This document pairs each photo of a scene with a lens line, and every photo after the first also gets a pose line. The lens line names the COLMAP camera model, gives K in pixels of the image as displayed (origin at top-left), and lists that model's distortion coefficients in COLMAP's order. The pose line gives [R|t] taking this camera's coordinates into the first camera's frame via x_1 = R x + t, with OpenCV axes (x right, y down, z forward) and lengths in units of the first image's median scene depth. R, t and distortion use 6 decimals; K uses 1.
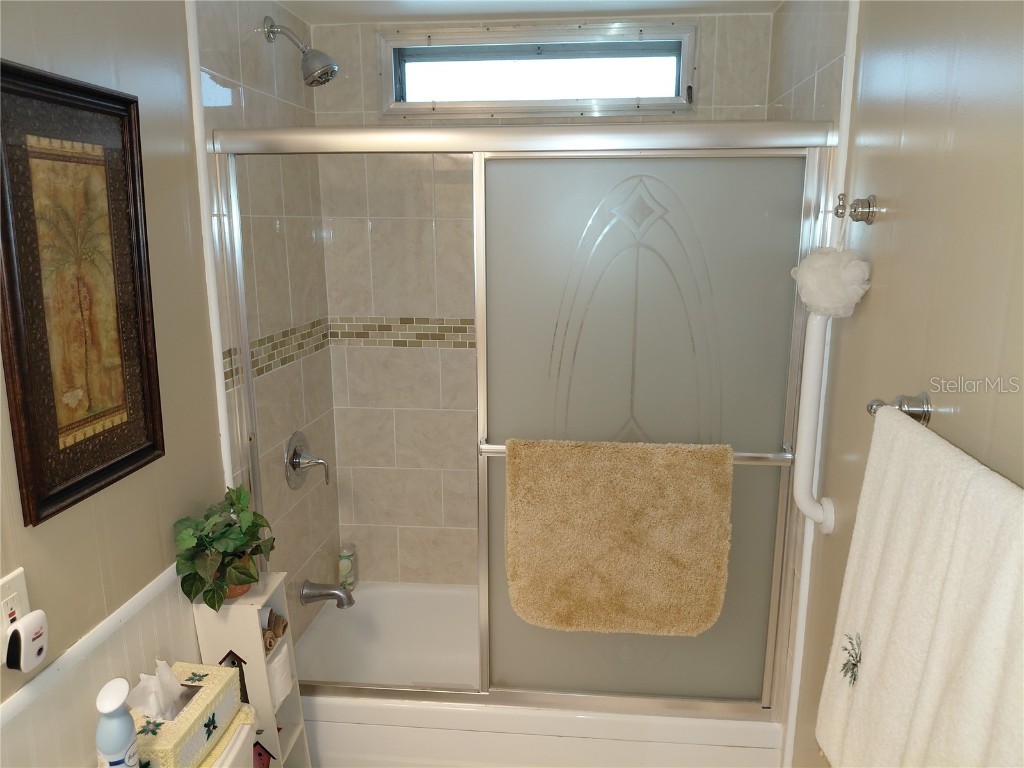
lens RADIAL K [[755.1, 0, 505.2], [0, 755.1, 390.8], [0, 0, 1]] dist [0.006100, -0.012159]
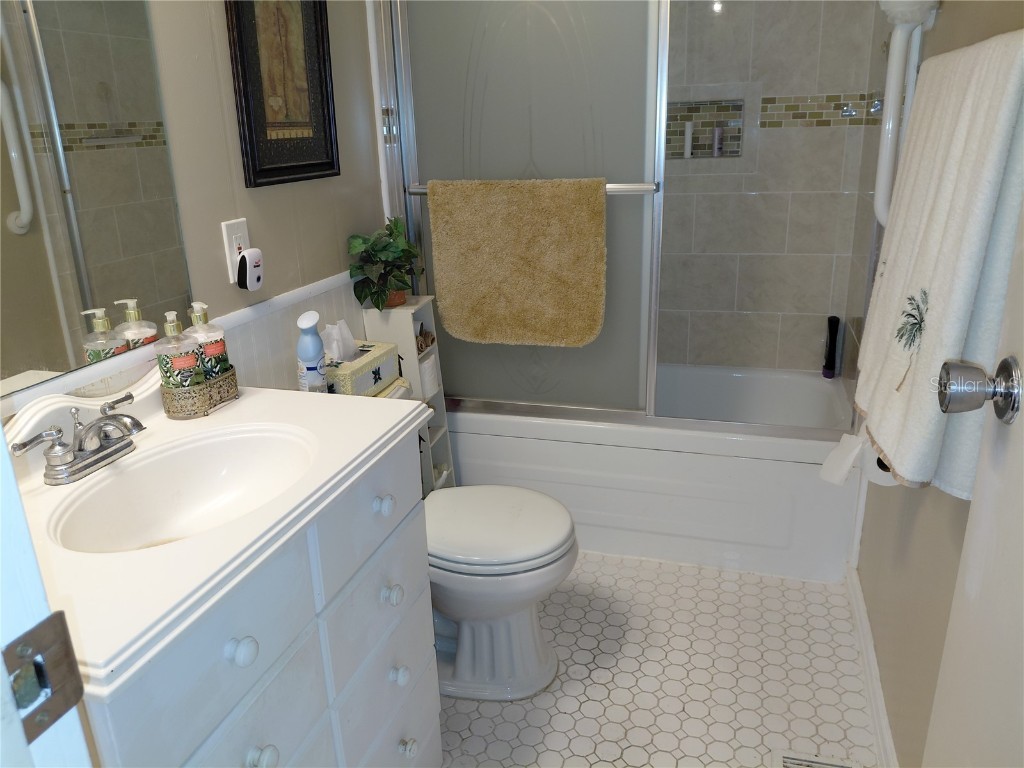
lens RADIAL K [[756.1, 0, 508.4], [0, 756.1, 391.3], [0, 0, 1]] dist [0.035813, -0.106979]
pose [[0.980999, 0.028745, -0.191871, 0.087969], [-0.009374, 0.994831, 0.101113, 0.350137], [0.193785, -0.097394, 0.976198, -0.243368]]
